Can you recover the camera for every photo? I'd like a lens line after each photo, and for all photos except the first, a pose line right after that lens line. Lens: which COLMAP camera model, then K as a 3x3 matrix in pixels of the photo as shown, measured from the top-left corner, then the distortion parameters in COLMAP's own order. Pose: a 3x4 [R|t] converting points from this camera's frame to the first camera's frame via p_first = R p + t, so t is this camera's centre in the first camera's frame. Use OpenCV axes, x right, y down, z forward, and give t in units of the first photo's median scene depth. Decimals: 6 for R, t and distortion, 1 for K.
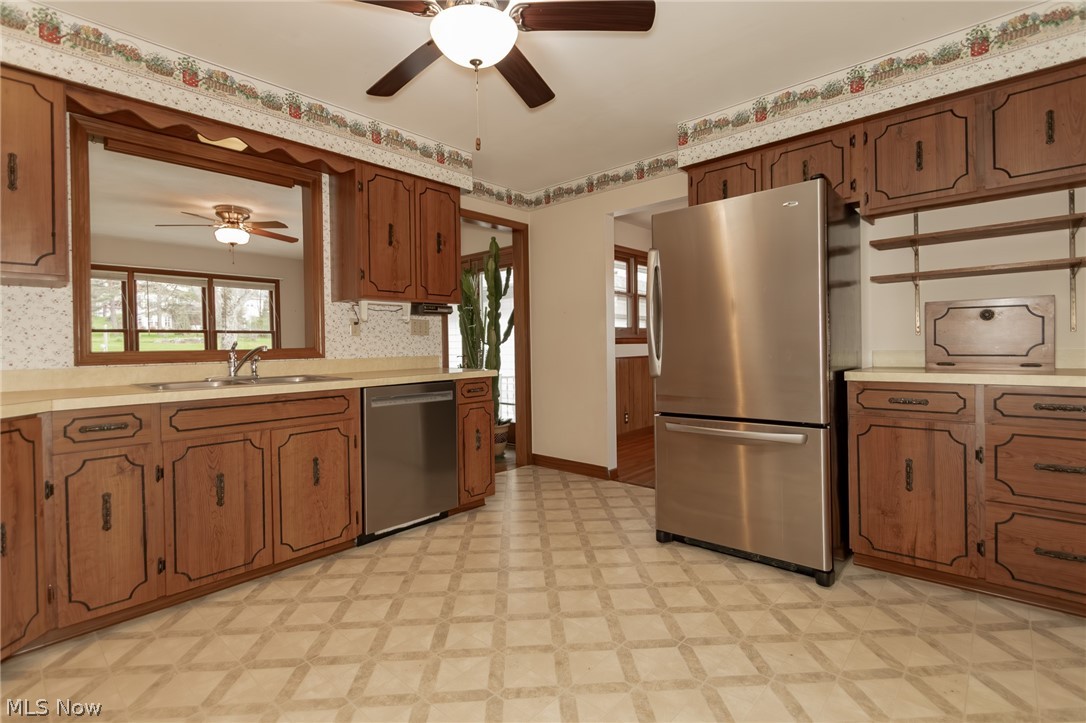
lens RADIAL K [[509.8, 0, 561.2], [0, 509.8, 347.0], [0, 0, 1]] dist [-0.002053, 0.000139]
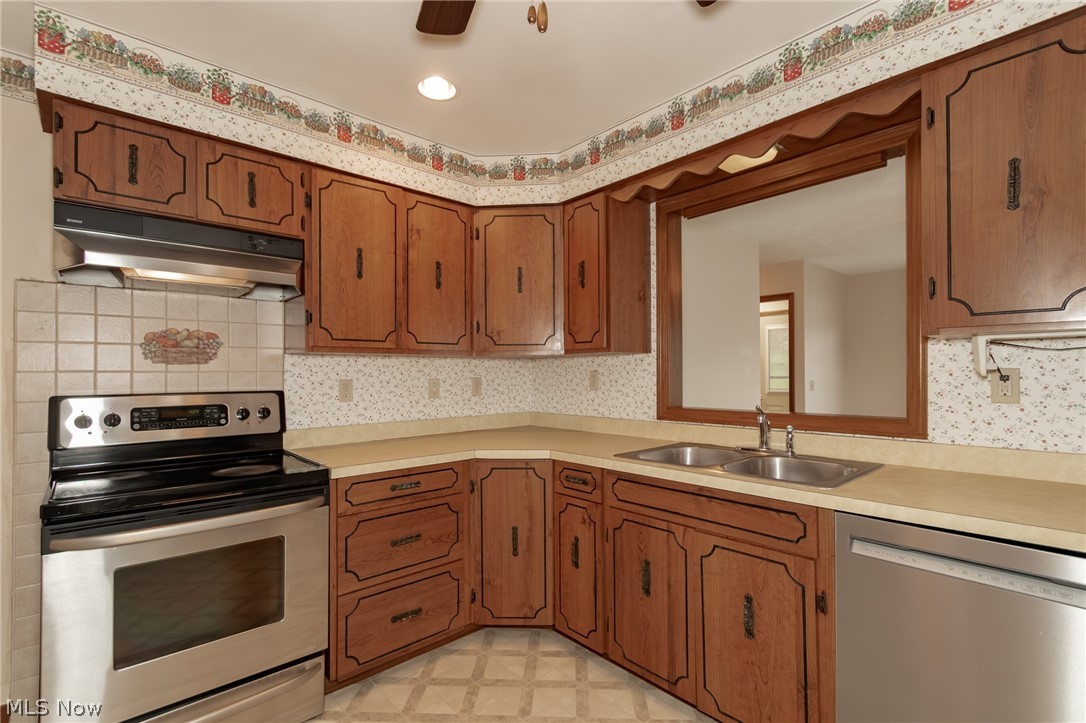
lens RADIAL K [[502.3, 0, 542.7], [0, 502.3, 369.6], [0, 0, 1]] dist [0.011900, -0.008305]
pose [[-0.131627, 0.011551, -0.991232, 0.219241], [0.005173, 0.999926, 0.010966, -0.092491], [0.991286, -0.003685, -0.131677, 0.909587]]
